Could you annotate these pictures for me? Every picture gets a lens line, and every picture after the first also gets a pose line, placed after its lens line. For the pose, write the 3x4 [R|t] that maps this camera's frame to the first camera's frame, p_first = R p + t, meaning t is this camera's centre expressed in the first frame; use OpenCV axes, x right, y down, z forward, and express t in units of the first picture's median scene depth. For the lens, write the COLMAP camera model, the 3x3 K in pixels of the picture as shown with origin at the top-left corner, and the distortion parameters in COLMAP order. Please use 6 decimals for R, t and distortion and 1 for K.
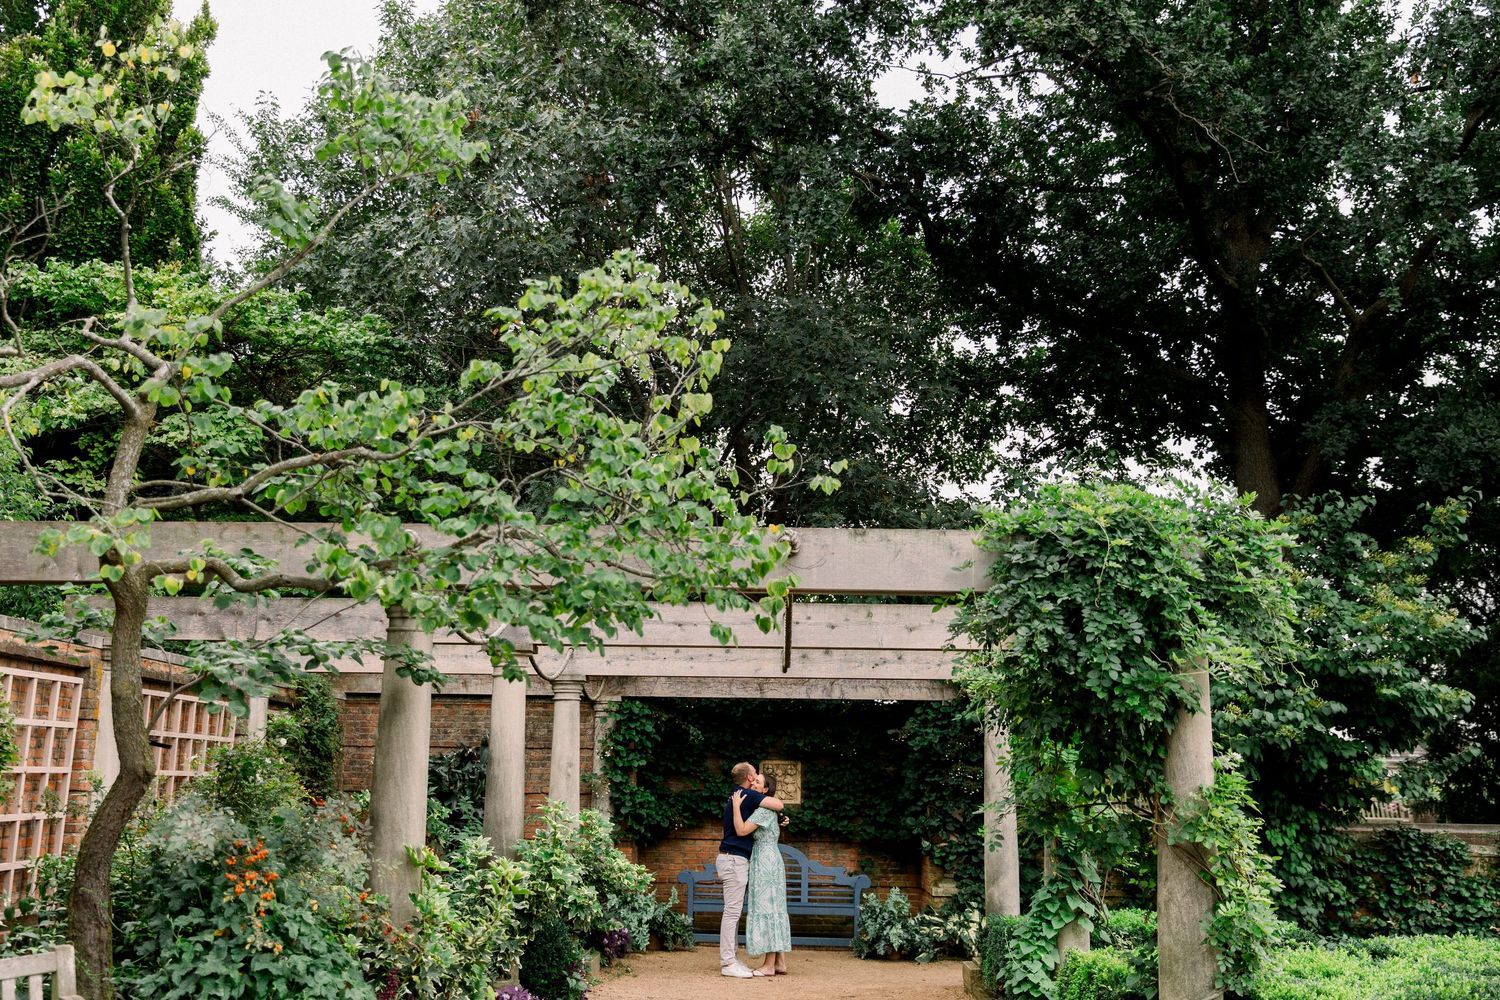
lens RADIAL K [[1466.2, 0, 750.0], [0, 1466.2, 500.0], [0, 0, 1]] dist [0.001586, 0.004794]
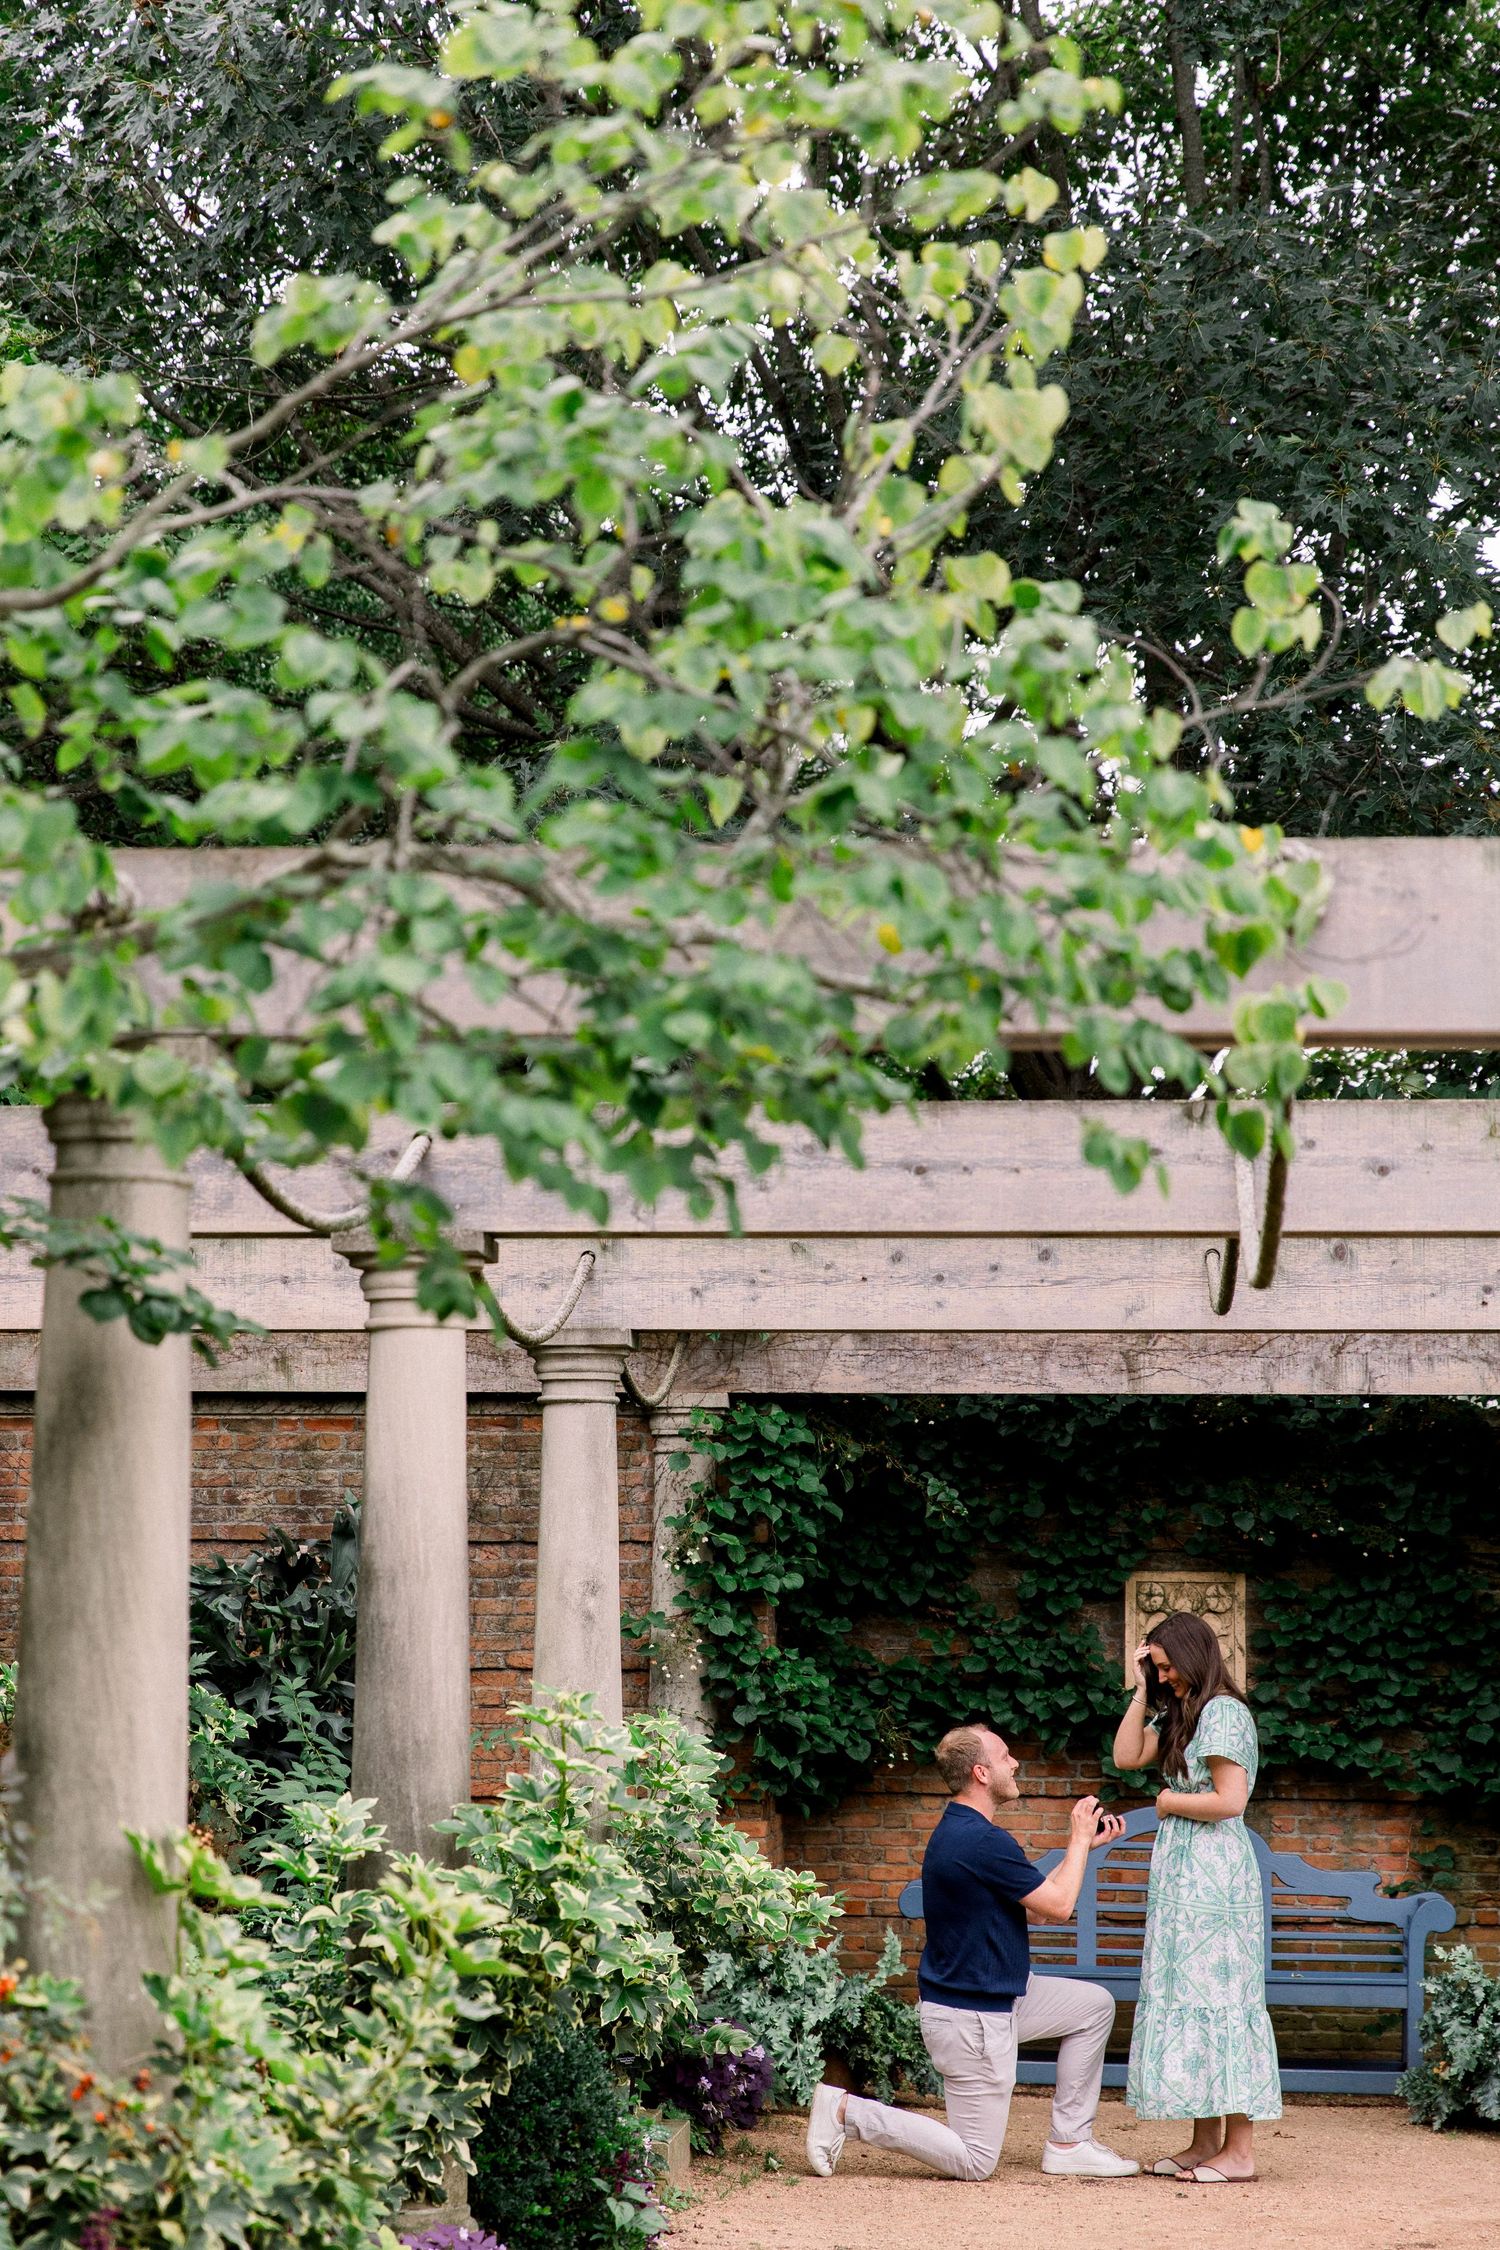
lens RADIAL K [[3403.8, 0, 748.2], [0, 3403.8, 1291.7], [0, 0, 1]] dist [-0.003465, 0.020854]
pose [[0.998799, -0.012100, -0.047481, -0.056844], [0.016285, 0.995919, 0.088770, 0.048794], [0.046213, -0.089437, 0.994920, 0.252220]]
